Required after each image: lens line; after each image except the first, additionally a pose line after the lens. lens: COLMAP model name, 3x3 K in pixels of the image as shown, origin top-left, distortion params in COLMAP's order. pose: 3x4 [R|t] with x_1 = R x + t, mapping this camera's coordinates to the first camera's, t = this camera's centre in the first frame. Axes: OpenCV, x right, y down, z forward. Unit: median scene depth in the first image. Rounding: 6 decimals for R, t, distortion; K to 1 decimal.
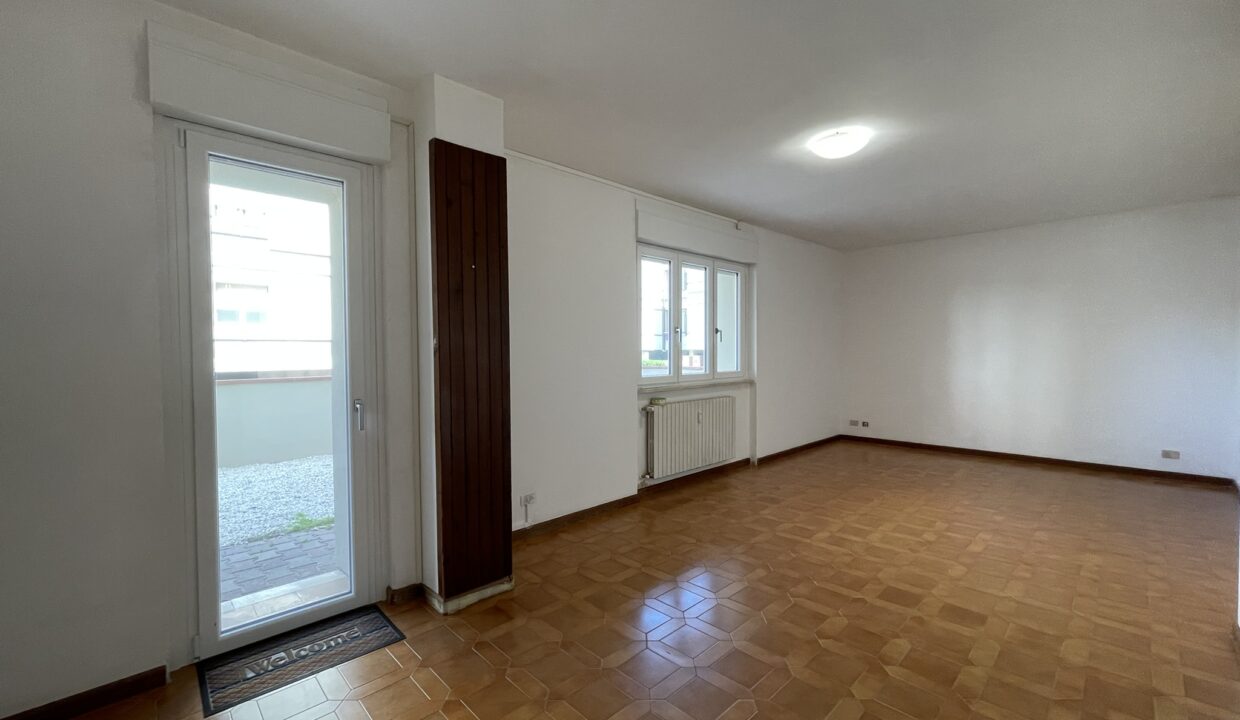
lens RADIAL K [[512.7, 0, 621.1], [0, 512.7, 361.2], [0, 0, 1]] dist [-0.009943, 0.002697]
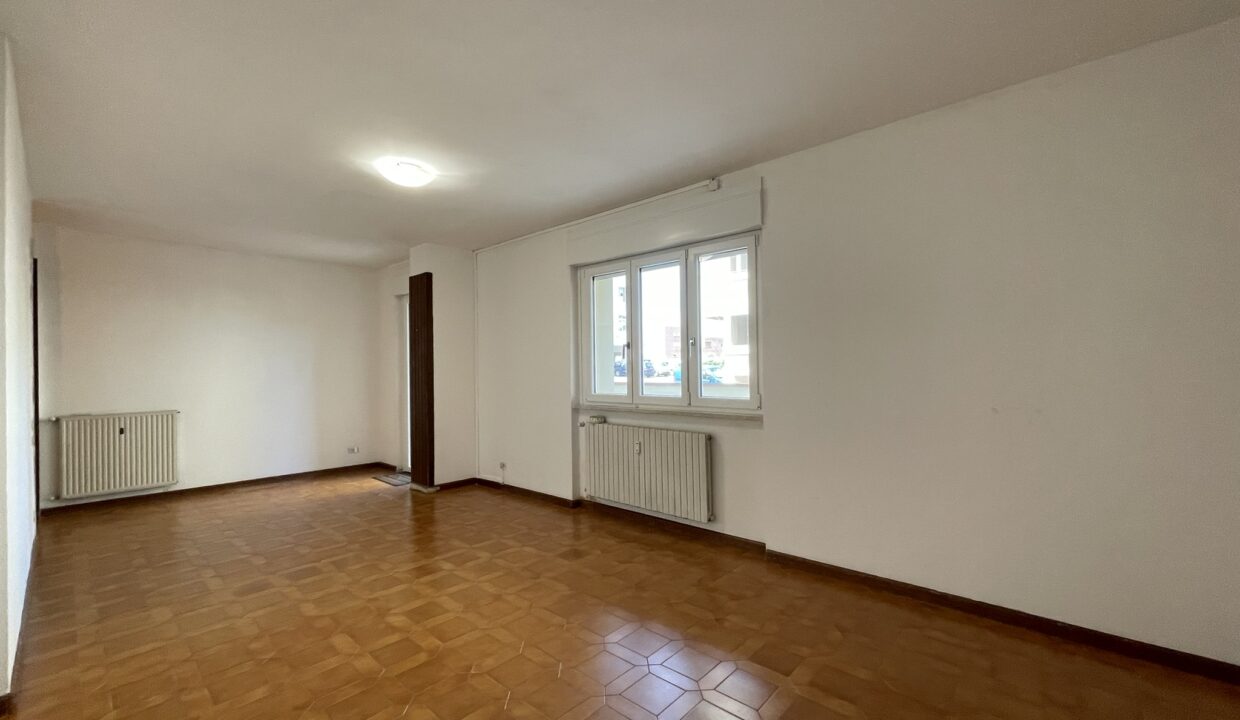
lens RADIAL K [[512.7, 0, 620.5], [0, 512.7, 353.4], [0, 0, 1]] dist [-0.009943, 0.002697]
pose [[0.047750, -0.014841, -0.998749, 1.295866], [-0.009111, 0.999842, -0.015293, -0.041334], [0.998818, 0.009830, 0.047607, 1.208905]]
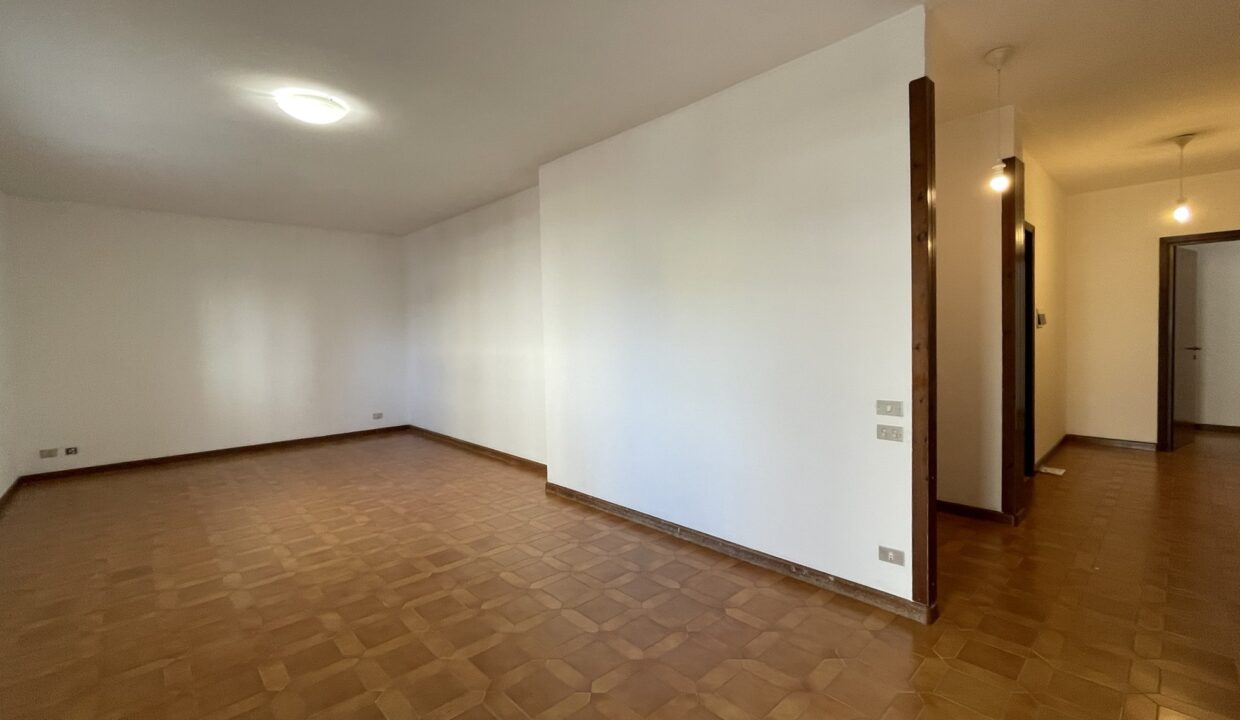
lens RADIAL K [[512.7, 0, 626.2], [0, 512.7, 363.2], [0, 0, 1]] dist [-0.009943, 0.002697]
pose [[0.006924, -0.050946, 0.998677, -0.405427], [0.038095, 0.997990, 0.050647, -0.009651], [-0.999250, 0.037693, 0.008851, 0.404650]]
